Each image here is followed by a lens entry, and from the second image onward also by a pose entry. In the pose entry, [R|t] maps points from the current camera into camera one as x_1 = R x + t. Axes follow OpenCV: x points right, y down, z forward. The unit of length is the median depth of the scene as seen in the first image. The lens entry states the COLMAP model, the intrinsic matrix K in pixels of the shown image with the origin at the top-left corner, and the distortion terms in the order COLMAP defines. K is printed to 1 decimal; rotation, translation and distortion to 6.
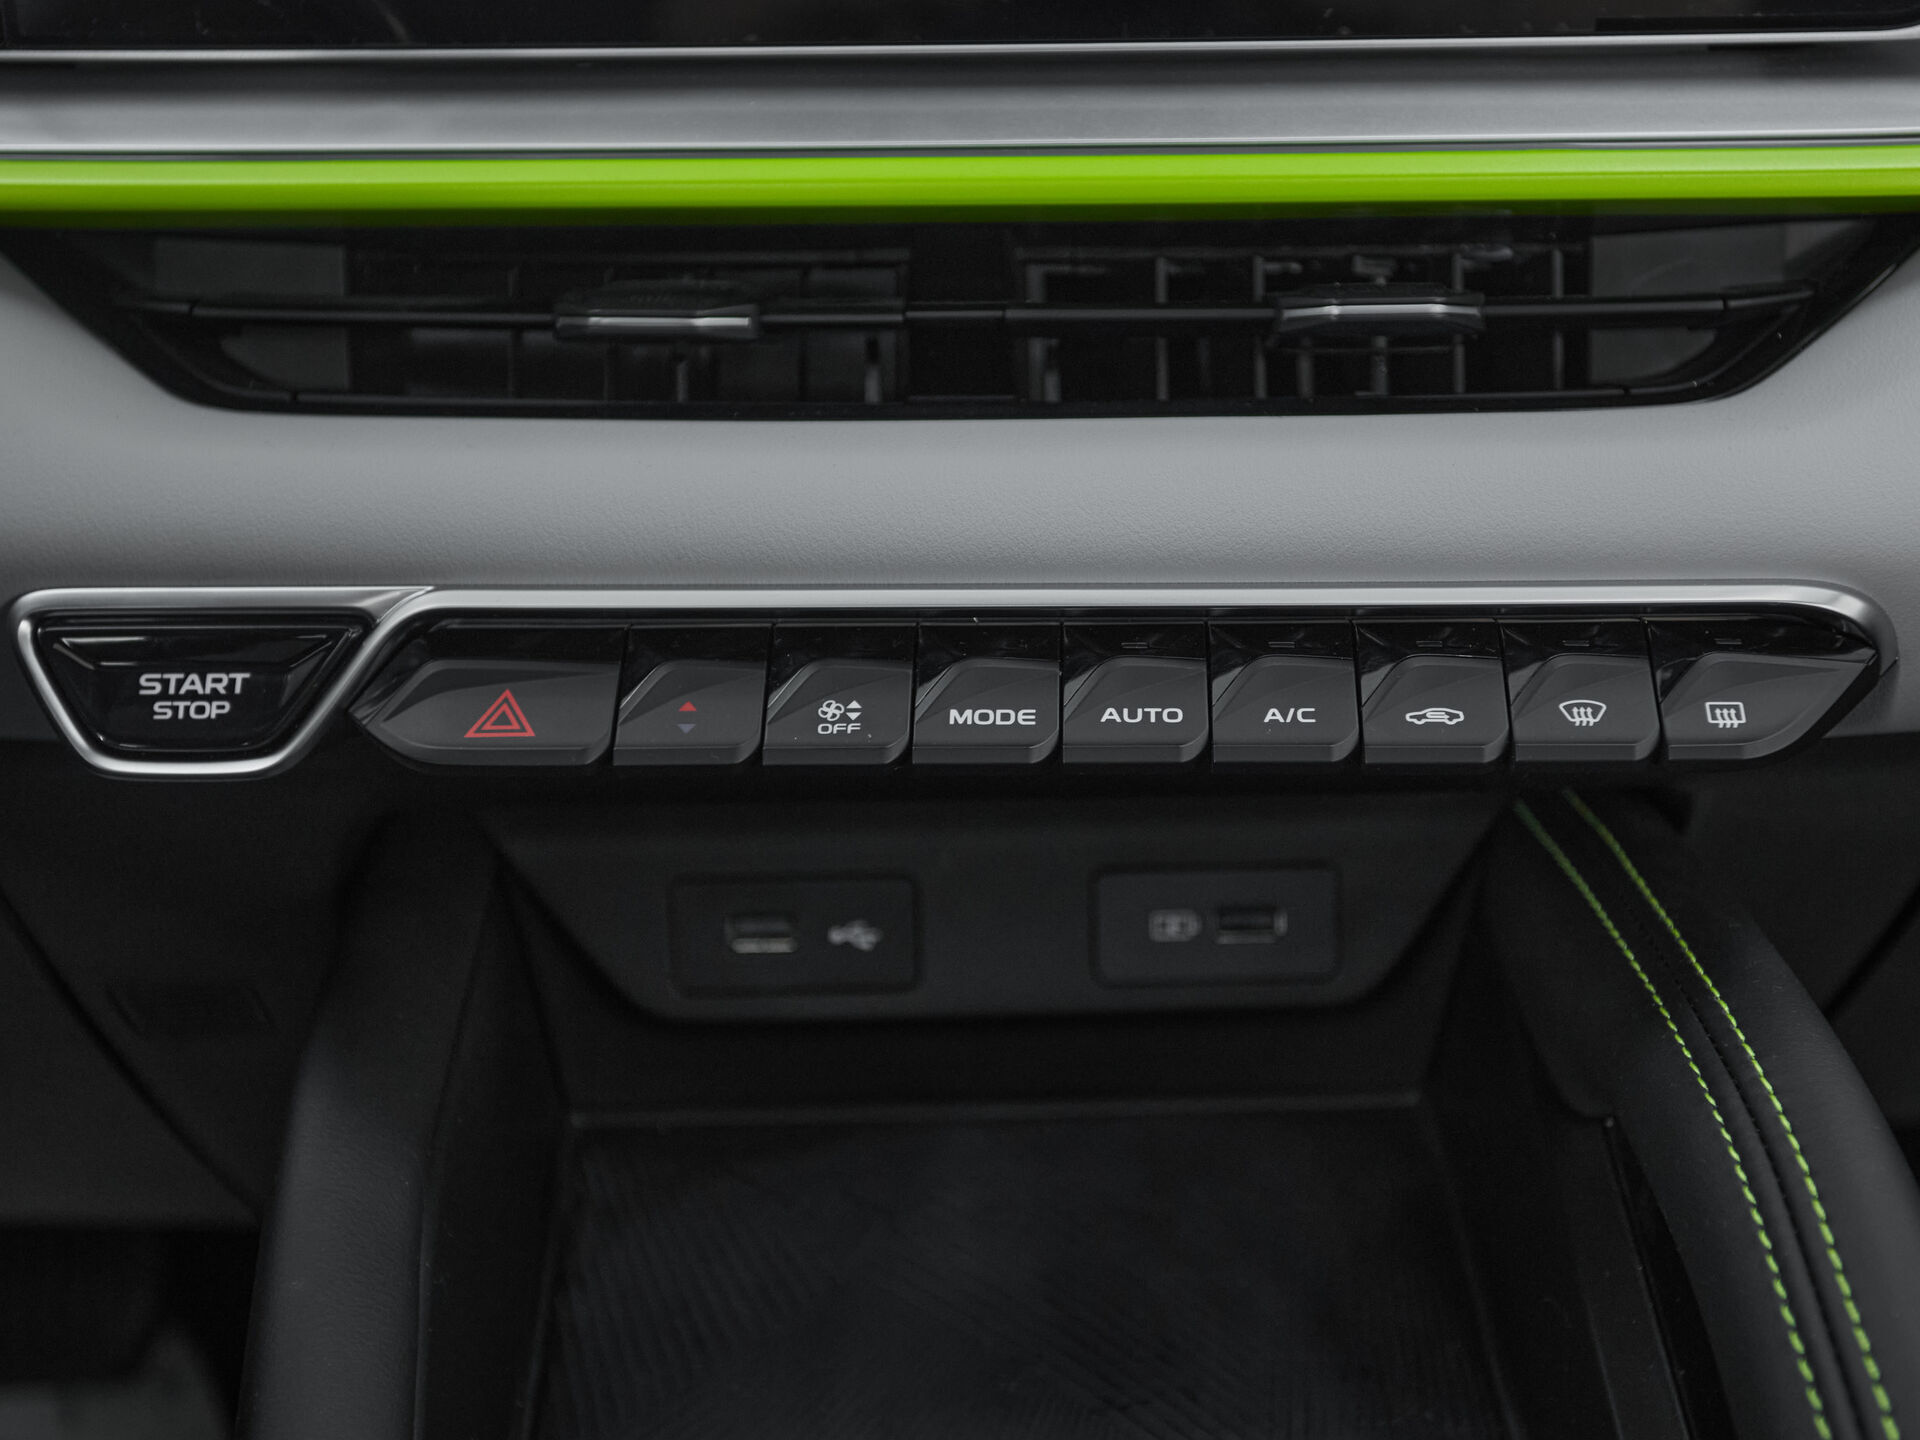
lens RADIAL K [[2582.4, 0, 1048.4], [0, 2582.4, 717.2], [0, 0, 1]] dist [0.010305, 0.014163]
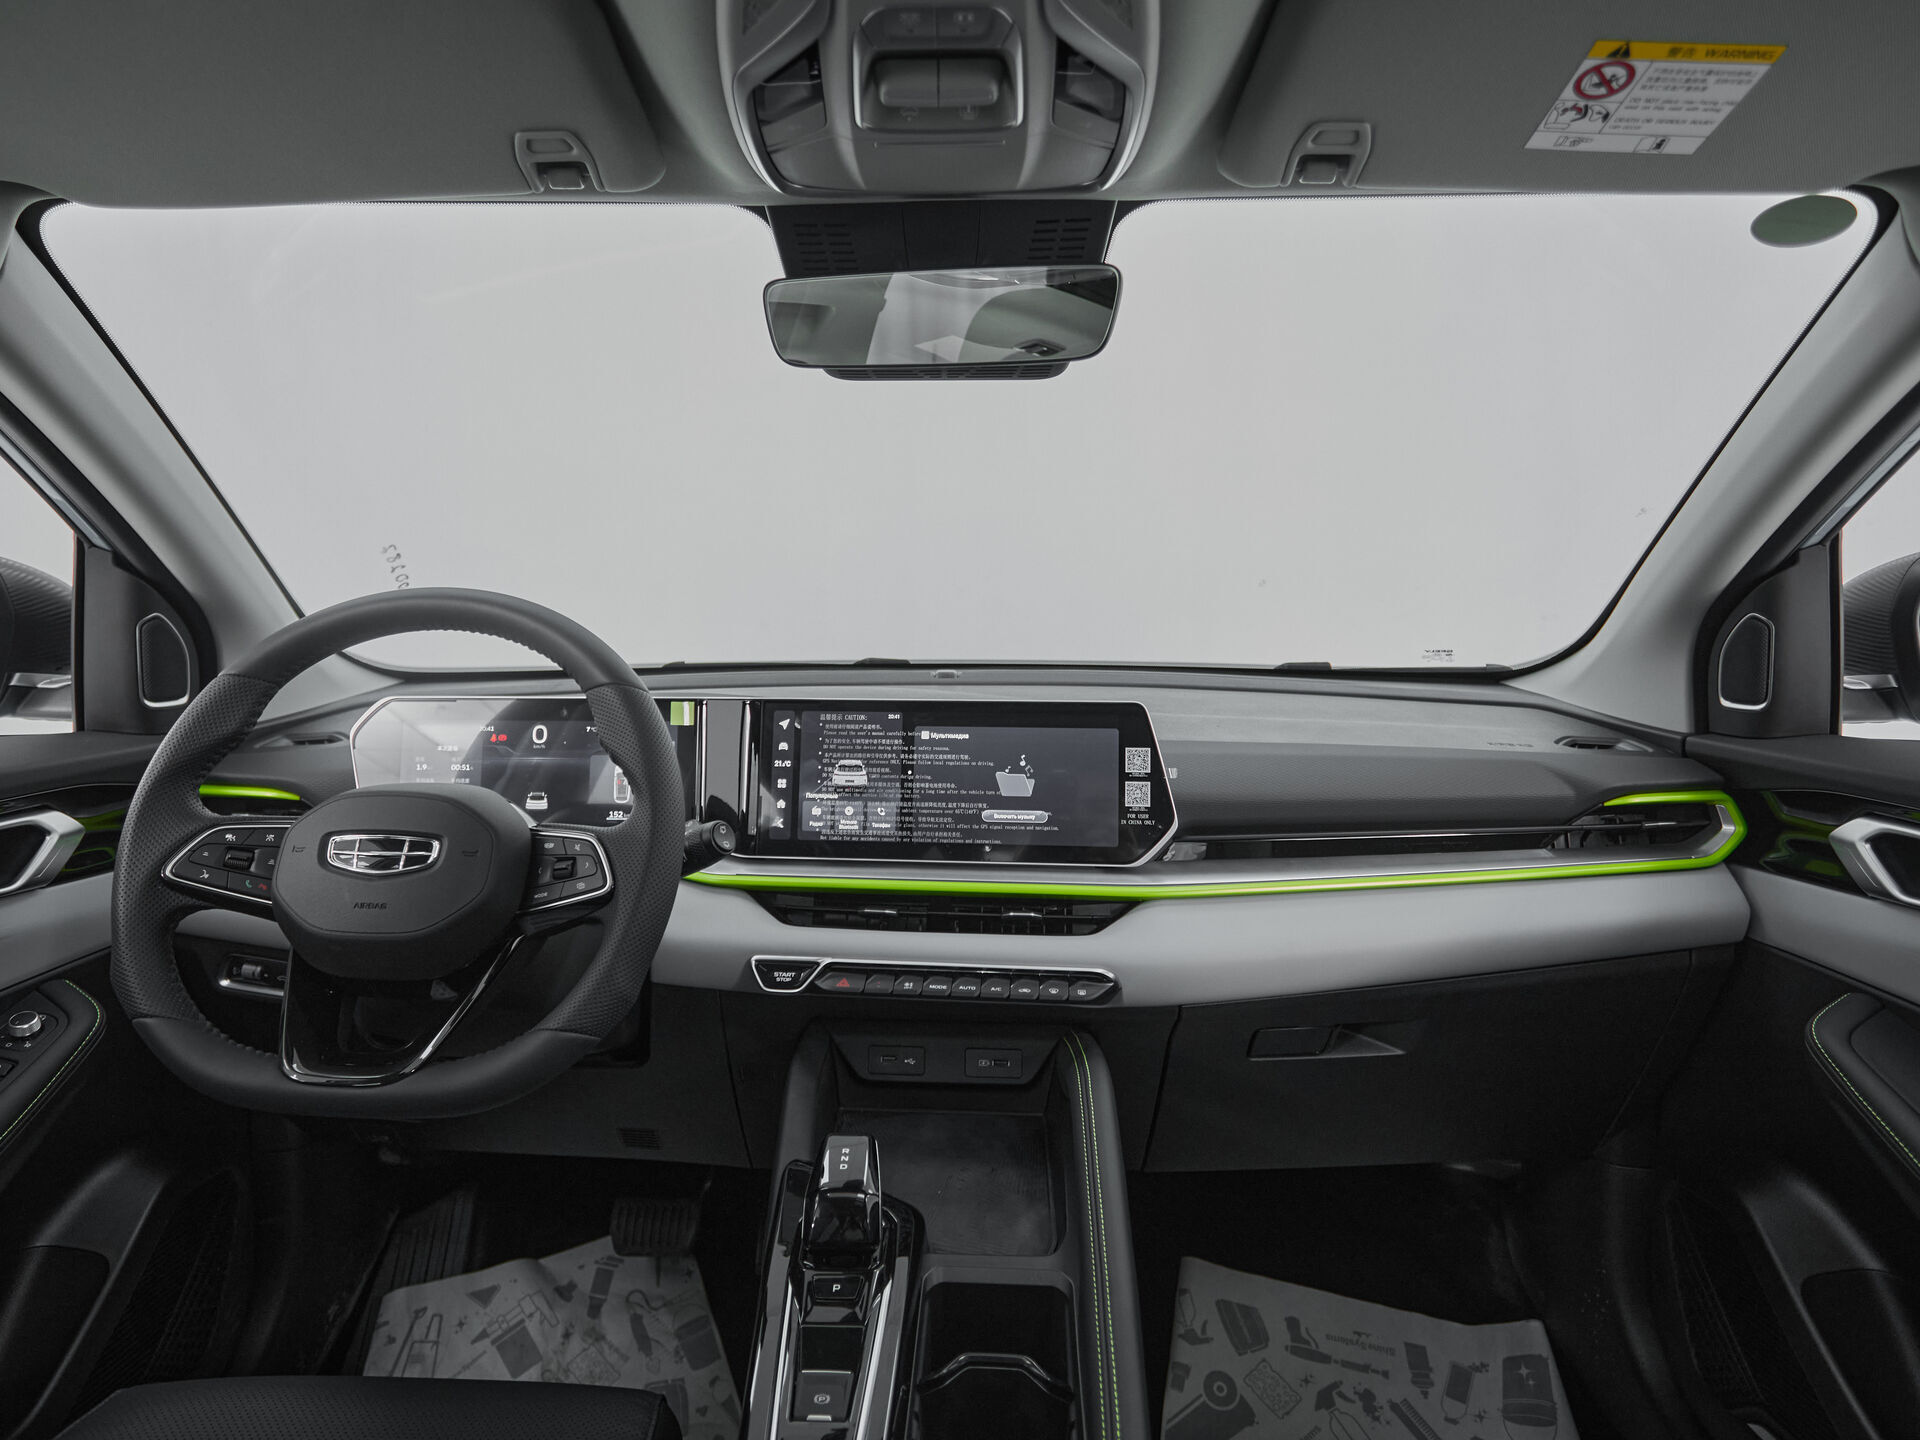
lens RADIAL K [[1149.2, 0, 913.9], [0, 1149.2, 708.6], [0, 0, 1]] dist [-0.001004, -0.000703]
pose [[0.994384, 0.022239, -0.103468, 0.150787], [-0.061181, 0.918546, -0.390551, 0.378288], [0.086355, 0.394688, 0.914748, -1.280039]]
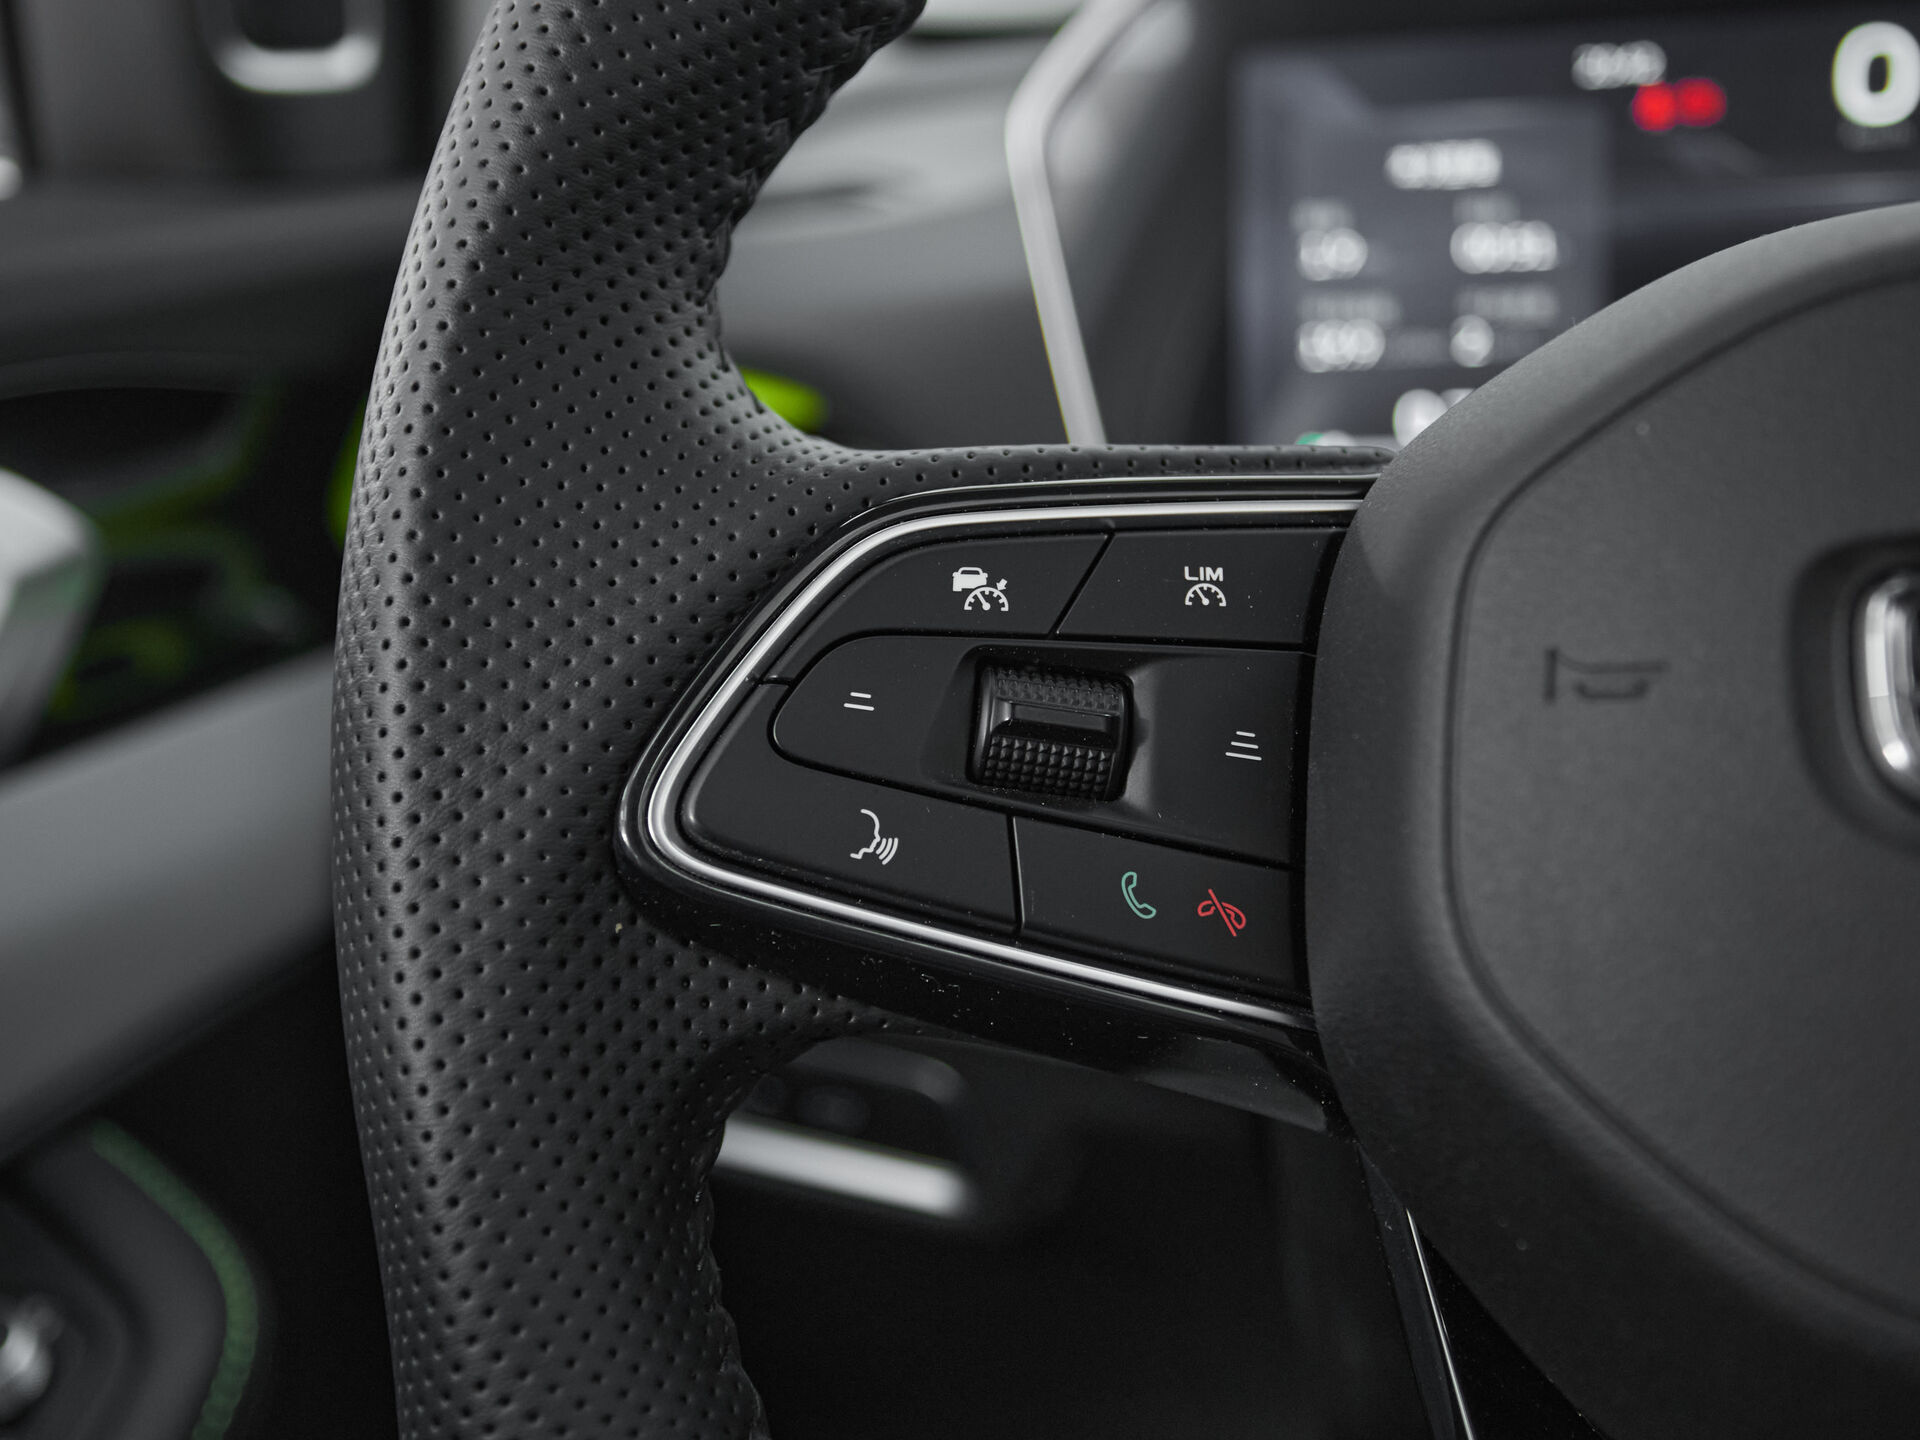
lens RADIAL K [[2200.1, 0, 960.0], [0, 2200.1, 720.0], [0, 0, 1]] dist [0.004337, 0.010098]
pose [[0.942767, 0.042650, -0.330714, -1.006054], [-0.108633, 0.976964, -0.183686, 0.029480], [0.315261, 0.209099, 0.925682, -0.041016]]
